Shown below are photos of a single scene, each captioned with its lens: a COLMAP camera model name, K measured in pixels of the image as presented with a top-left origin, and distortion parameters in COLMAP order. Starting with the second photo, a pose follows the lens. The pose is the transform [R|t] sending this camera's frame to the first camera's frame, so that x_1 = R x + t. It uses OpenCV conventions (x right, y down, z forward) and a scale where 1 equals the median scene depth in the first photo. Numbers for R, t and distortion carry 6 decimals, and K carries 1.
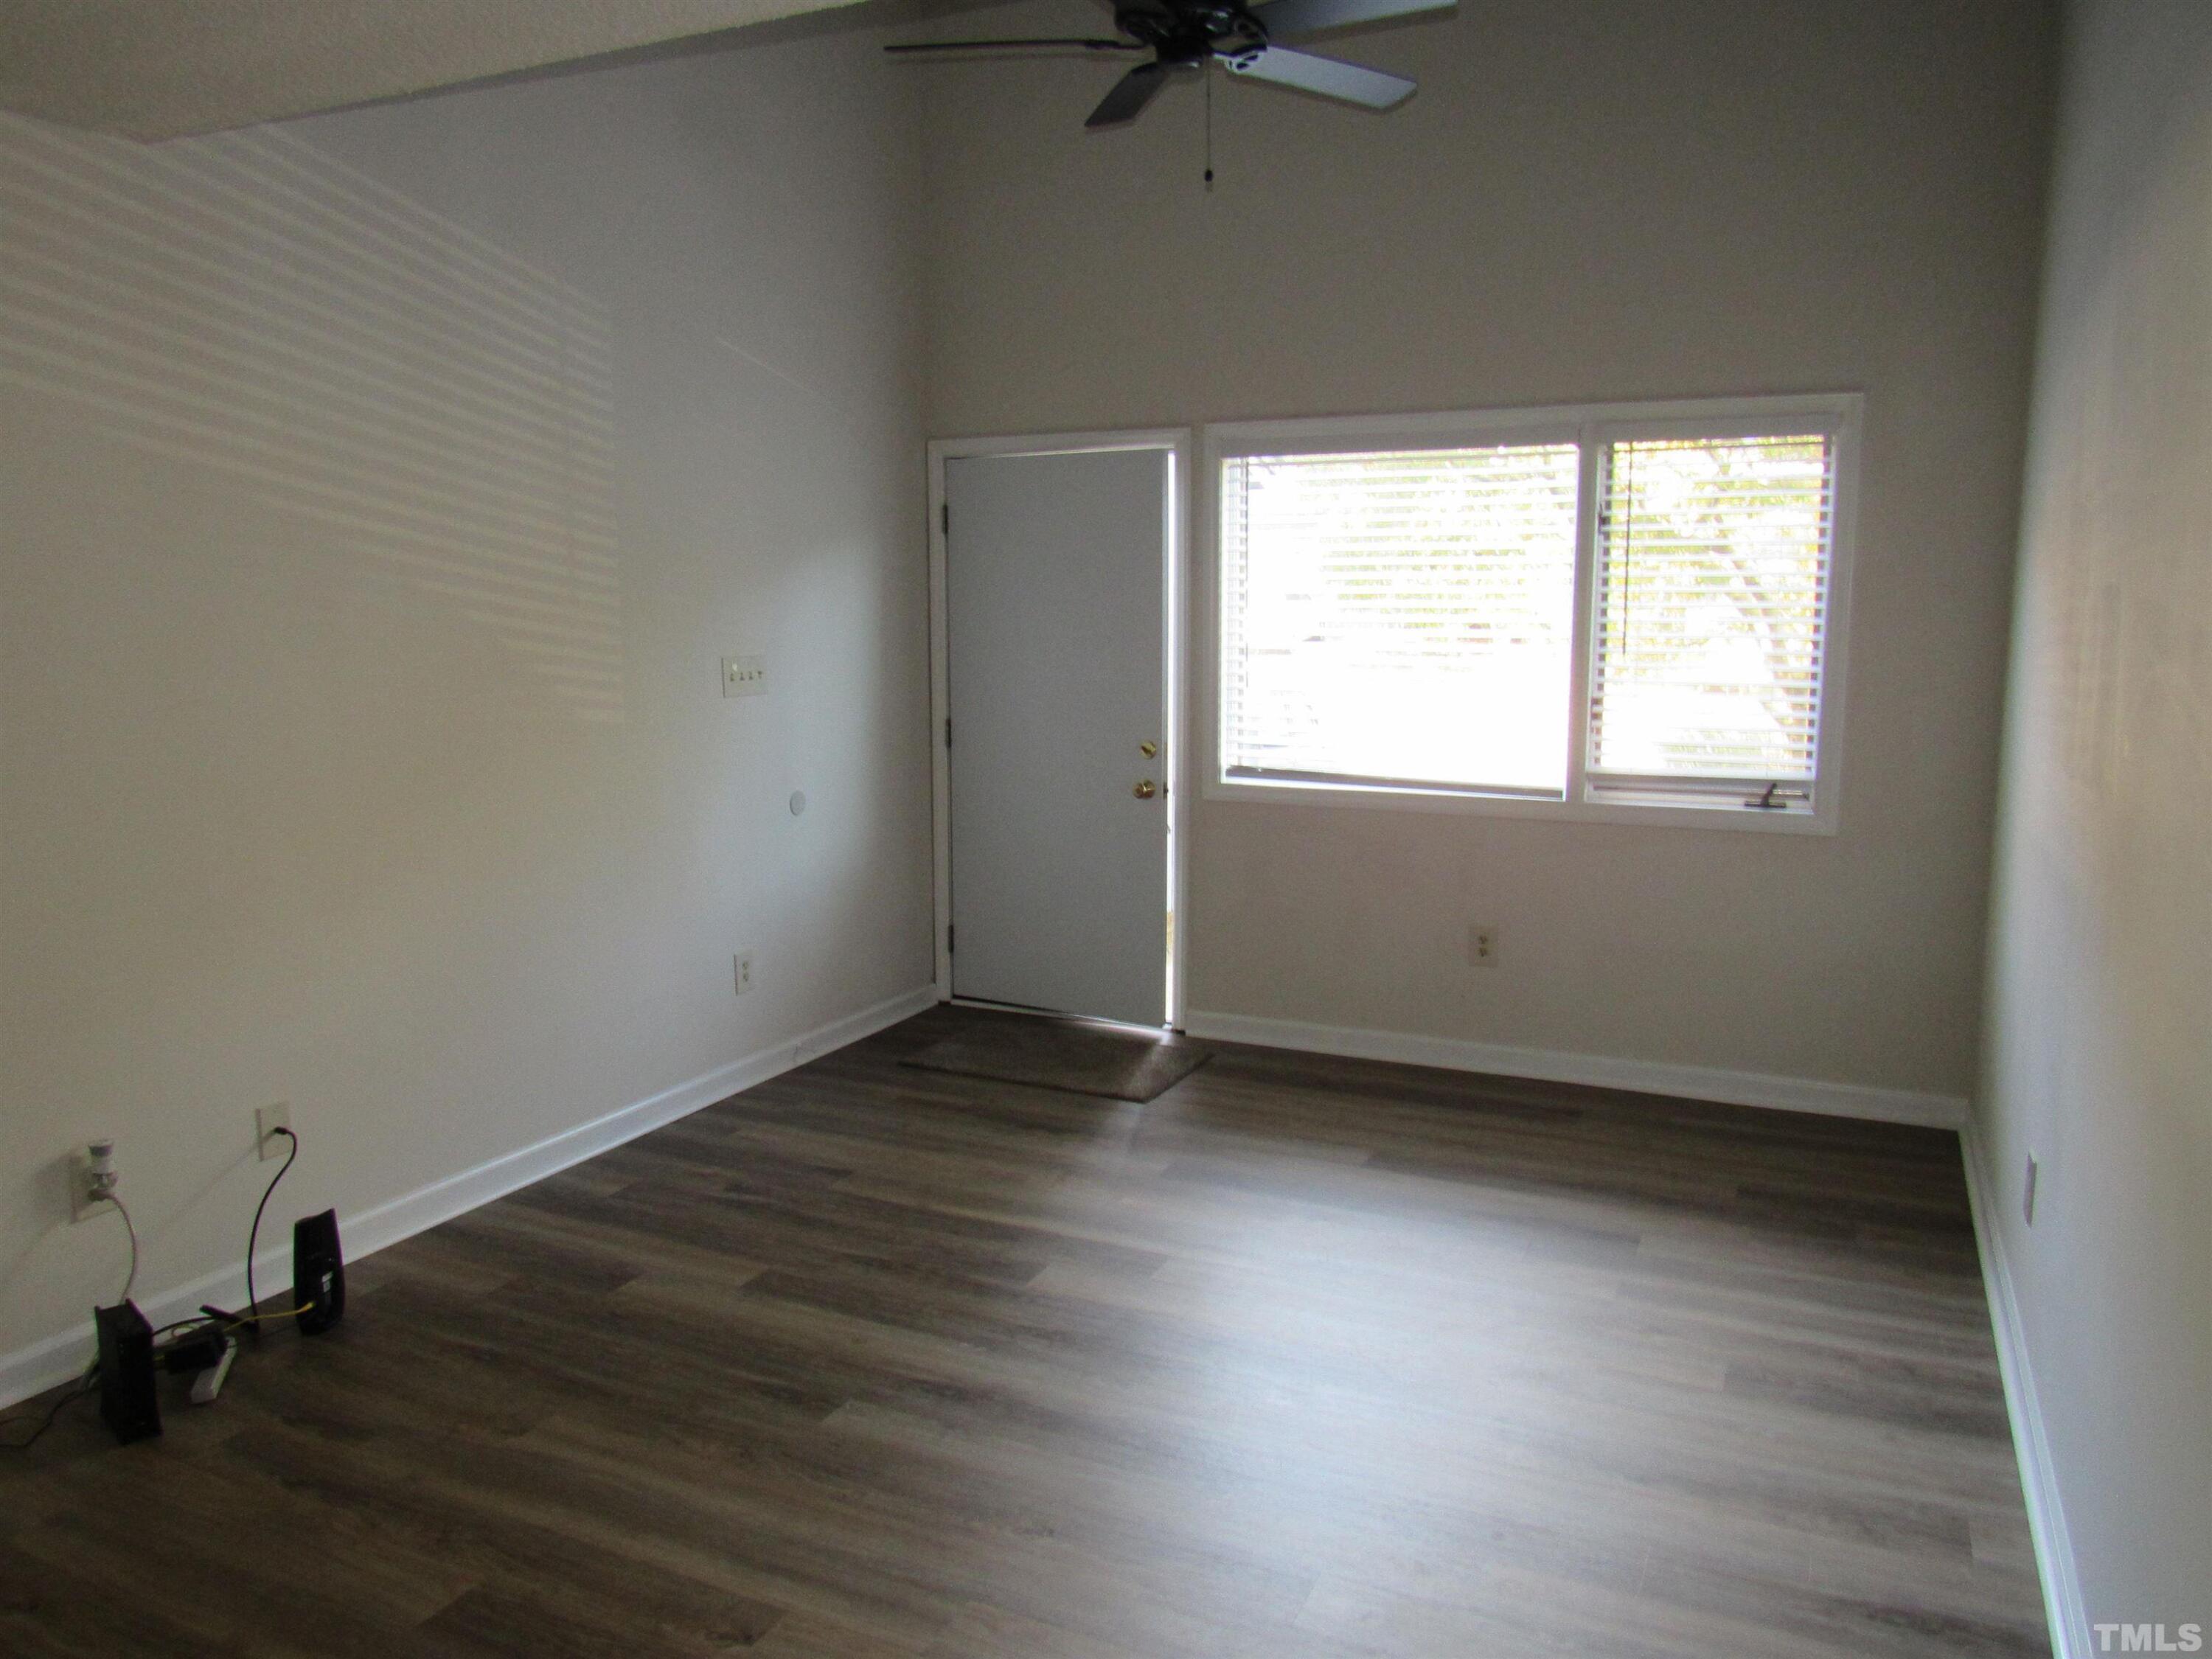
lens RADIAL K [[1561.7, 0, 1106.0], [0, 1561.7, 829.5], [0, 0, 1]] dist [-0.037339, -0.000097]
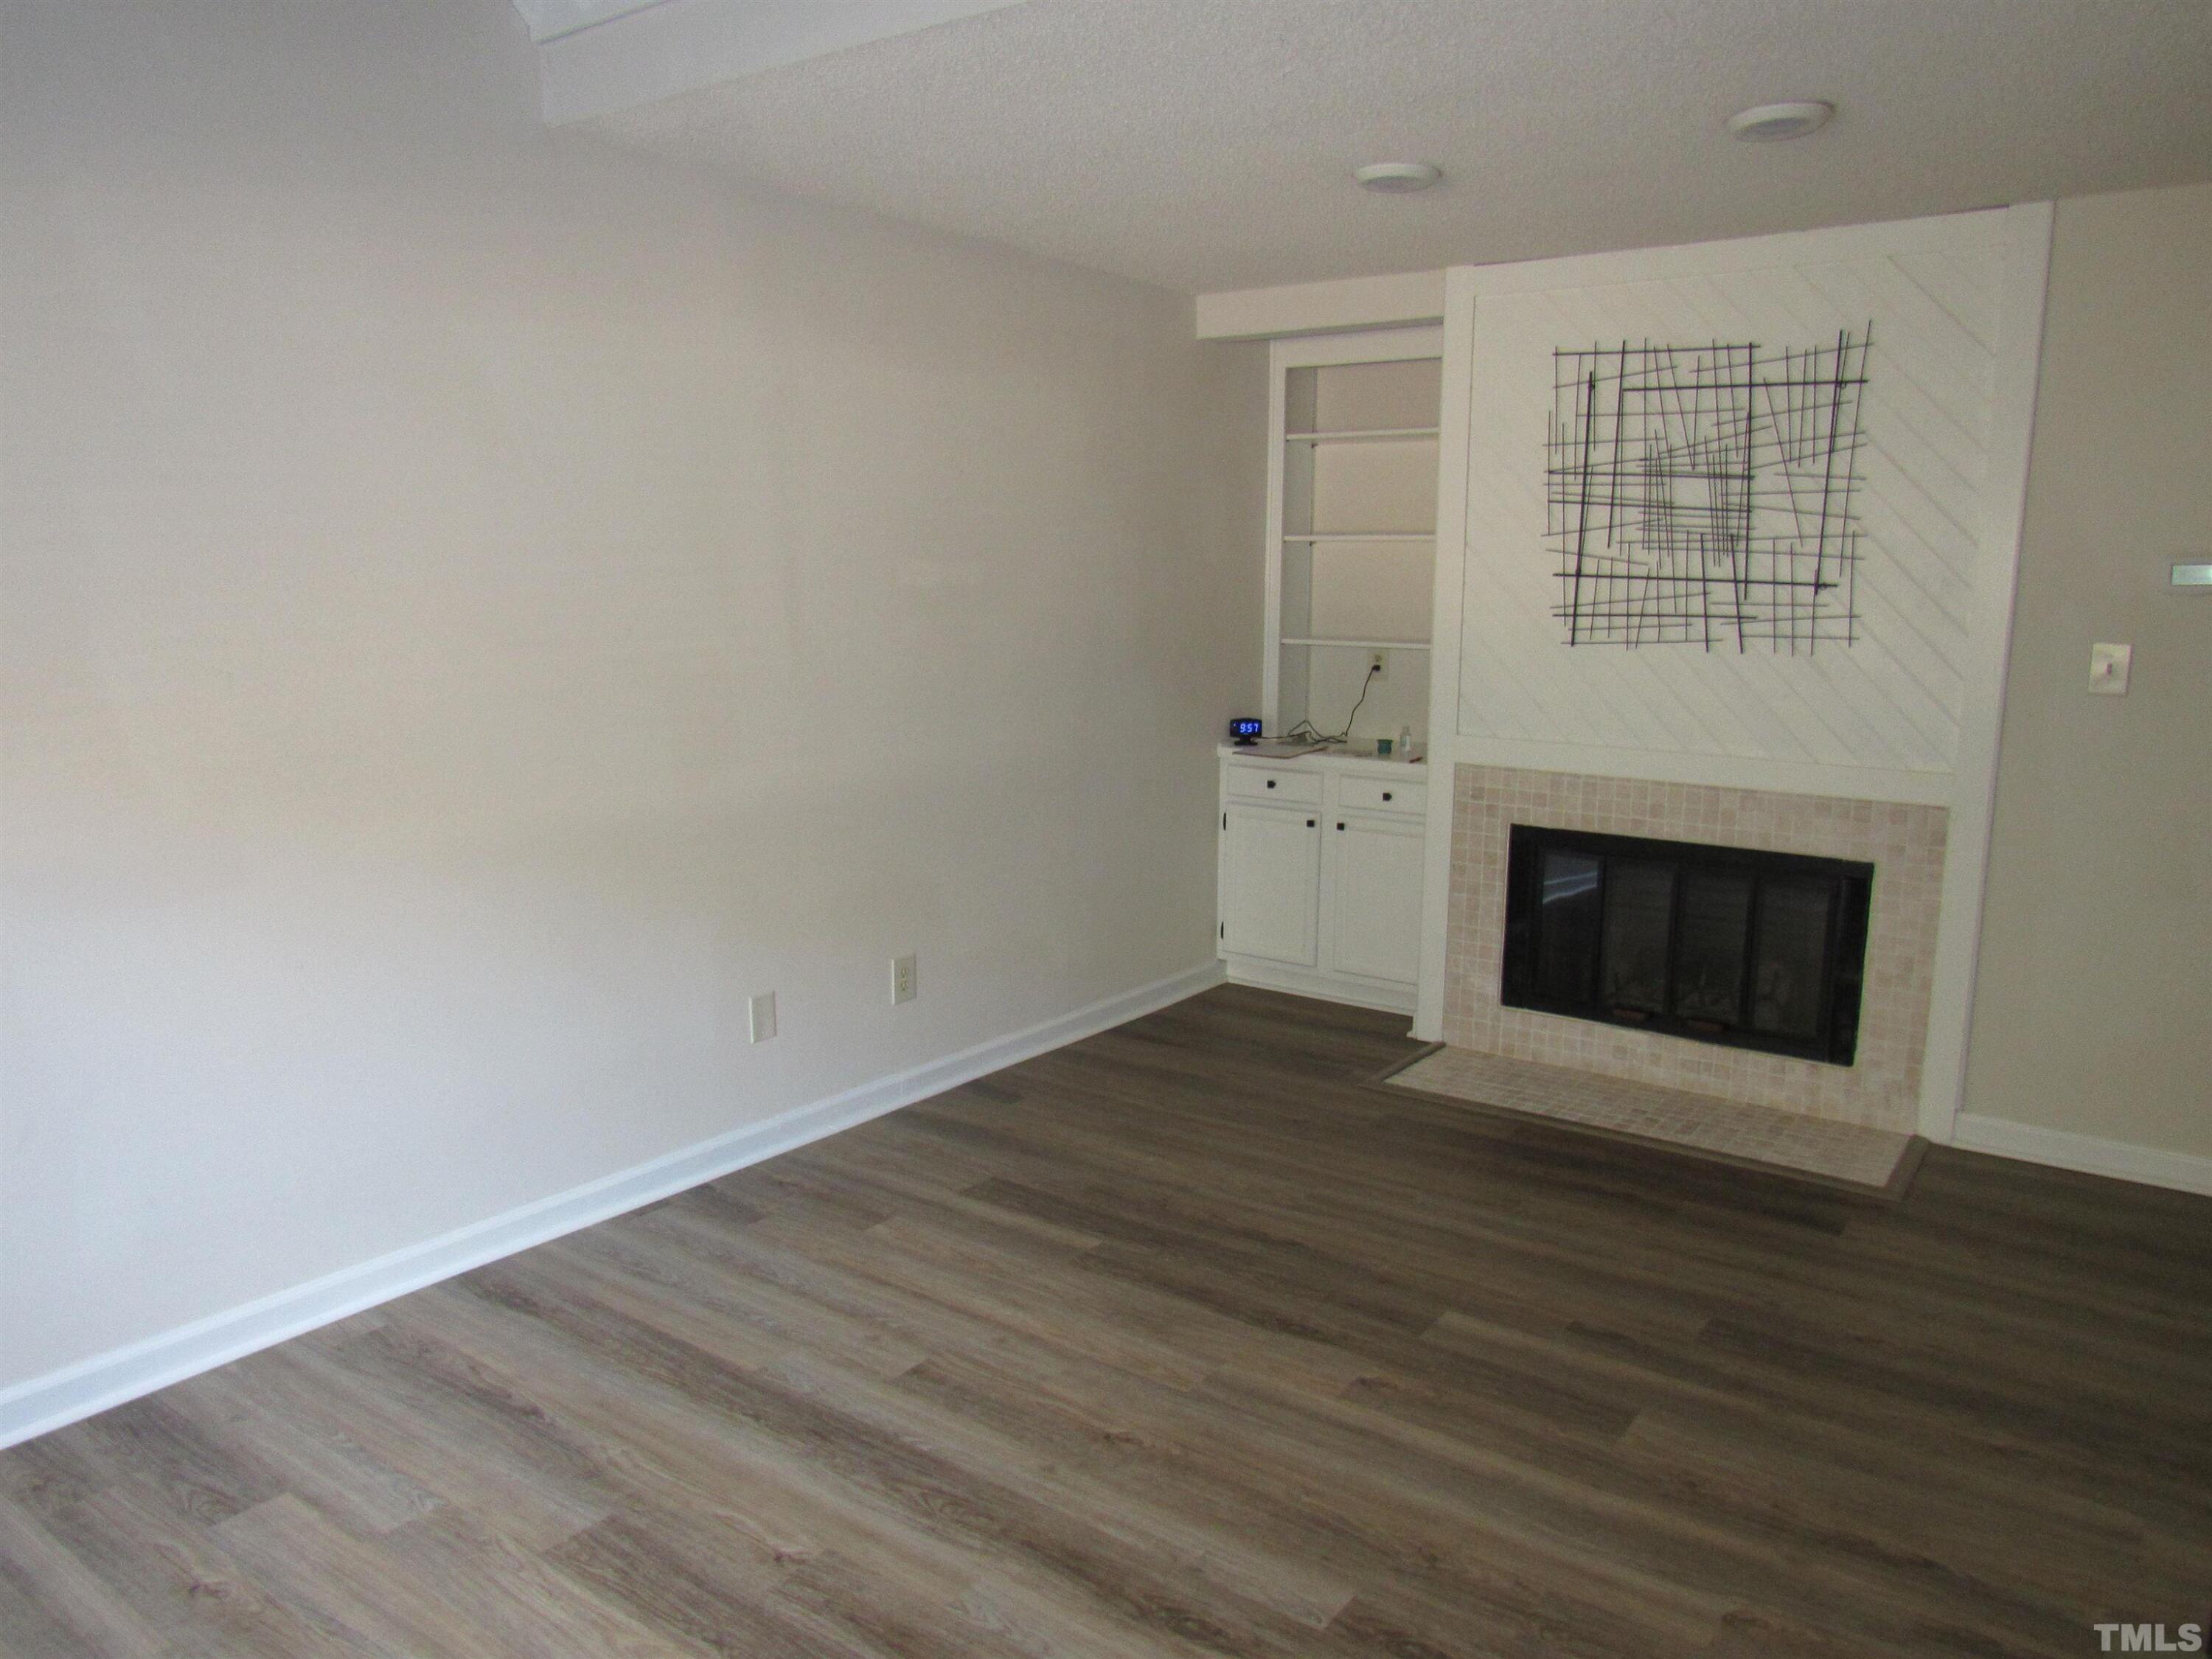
lens RADIAL K [[1586.7, 0, 1108.7], [0, 1586.7, 825.6], [0, 0, 1]] dist [-0.032622, 0.014634]
pose [[-0.982050, -0.040112, 0.184308, -0.182689], [0.018888, 0.951303, 0.307678, -0.233326], [-0.187675, 0.305636, -0.933469, 1.561173]]
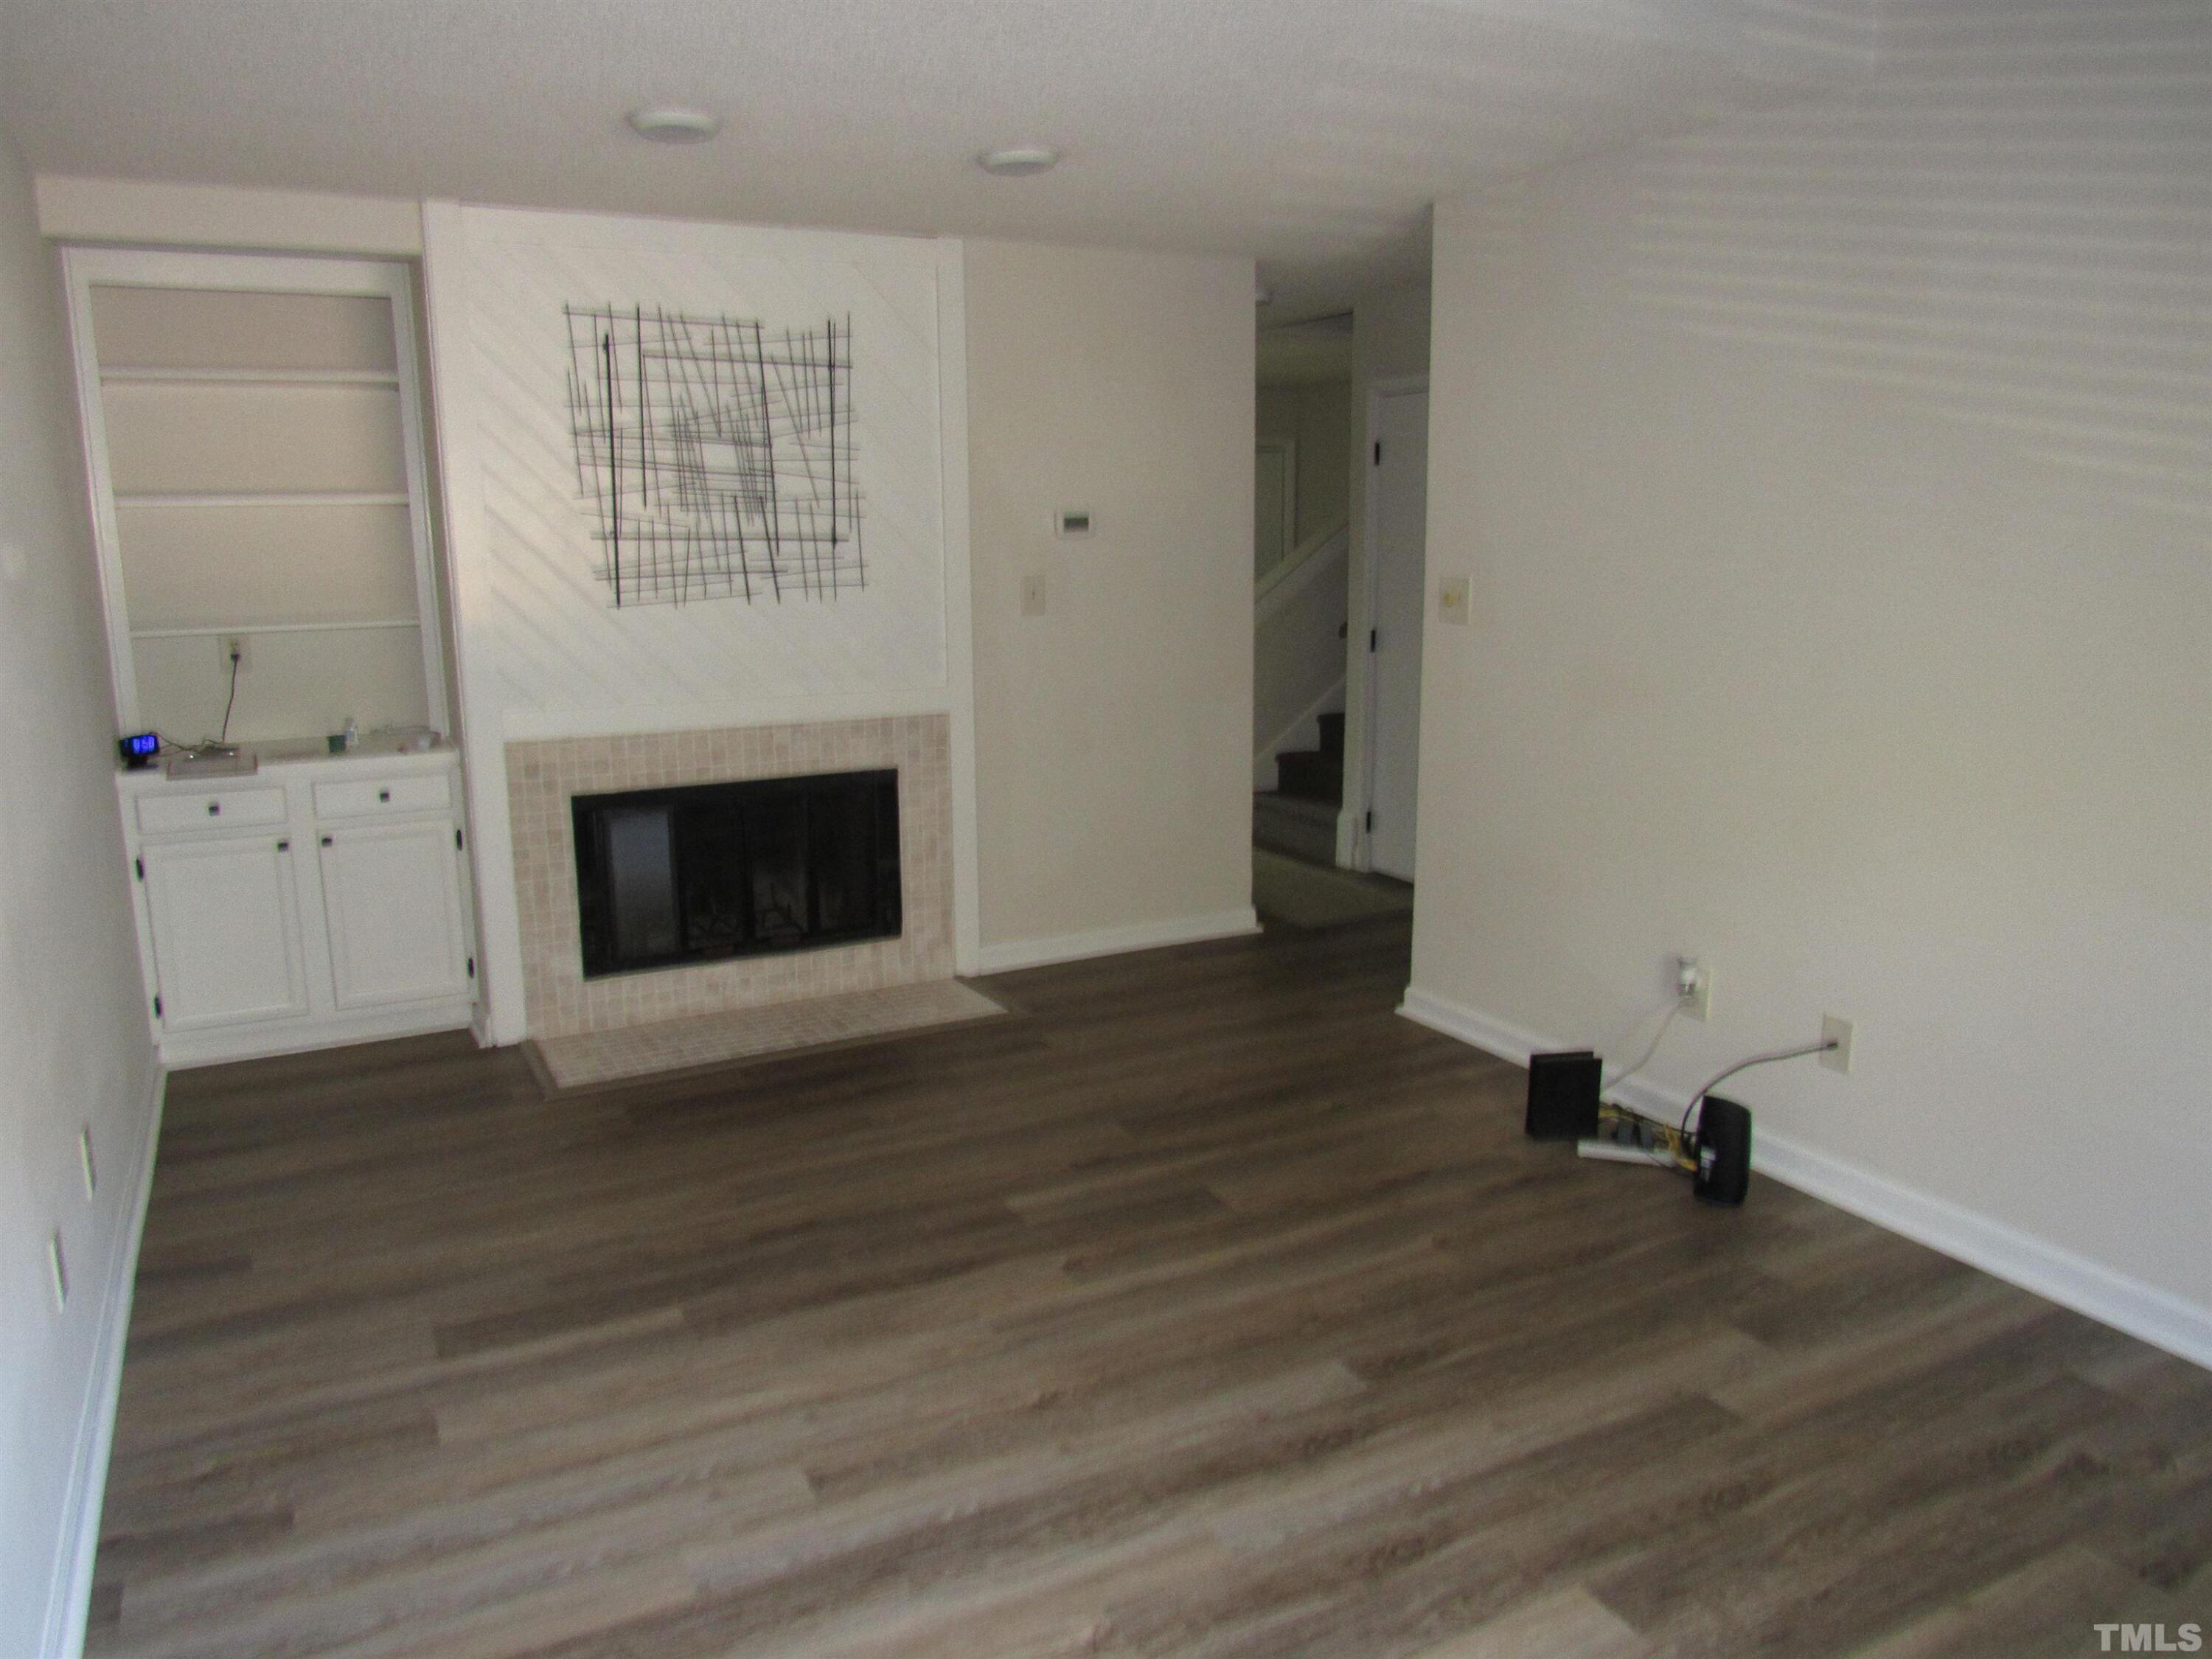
lens RADIAL K [[1561.7, 0, 1106.0], [0, 1561.7, 829.5], [0, 0, 1]] dist [-0.037339, -0.000097]
pose [[-0.595997, 0.159243, -0.787038, 0.595289], [-0.115344, 0.952996, 0.280168, -0.192324], [0.794659, 0.257759, -0.549615, 1.261368]]
